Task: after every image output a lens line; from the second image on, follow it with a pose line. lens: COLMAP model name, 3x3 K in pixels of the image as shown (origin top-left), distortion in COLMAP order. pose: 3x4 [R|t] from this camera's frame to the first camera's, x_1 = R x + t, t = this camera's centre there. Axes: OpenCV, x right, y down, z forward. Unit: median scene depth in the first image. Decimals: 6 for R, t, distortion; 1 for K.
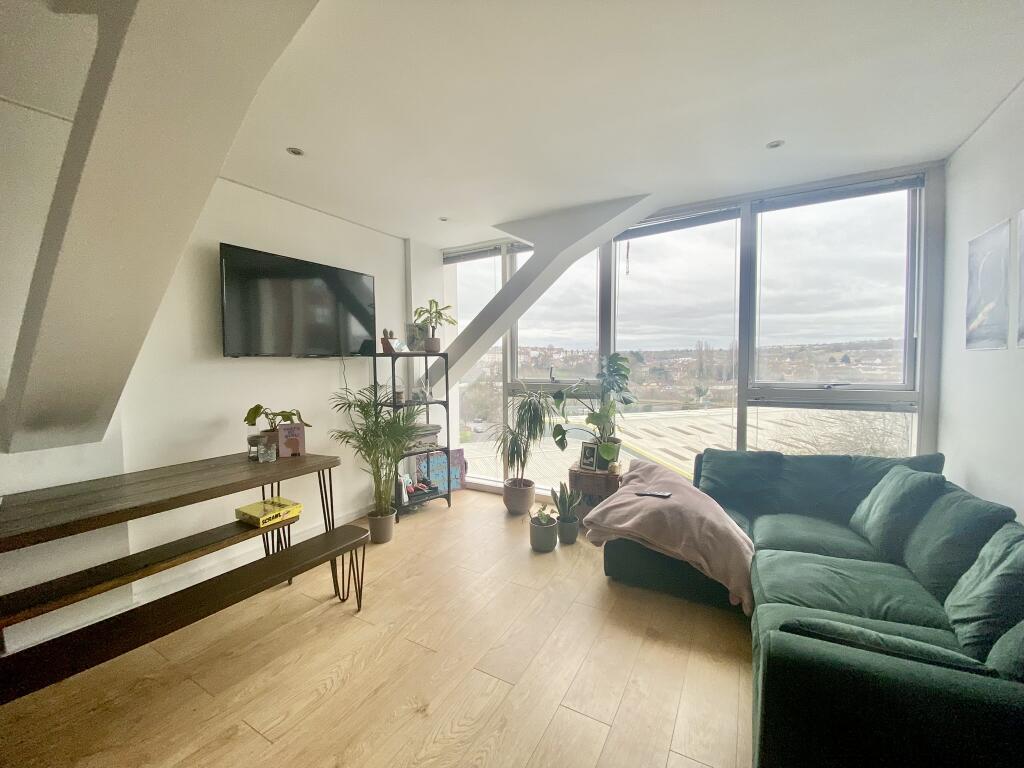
lens RADIAL K [[419.6, 0, 509.1], [0, 419.6, 384.0], [0, 0, 1]] dist [0.039505, -0.026423]
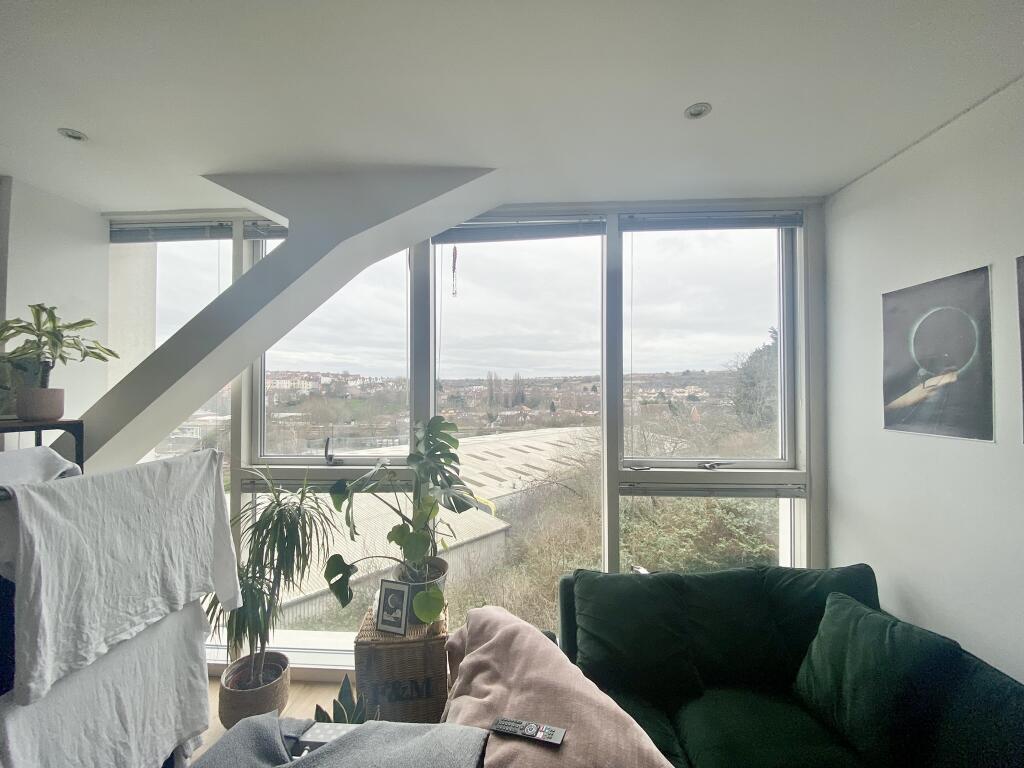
lens RADIAL K [[419.6, 0, 509.1], [0, 419.6, 384.0], [0, 0, 1]] dist [0.039505, -0.026423]
pose [[0.892516, 0.013406, 0.450816, 0.064836], [0.016122, 0.997971, -0.061593, -0.081363], [-0.450727, 0.062241, 0.890489, 0.385729]]
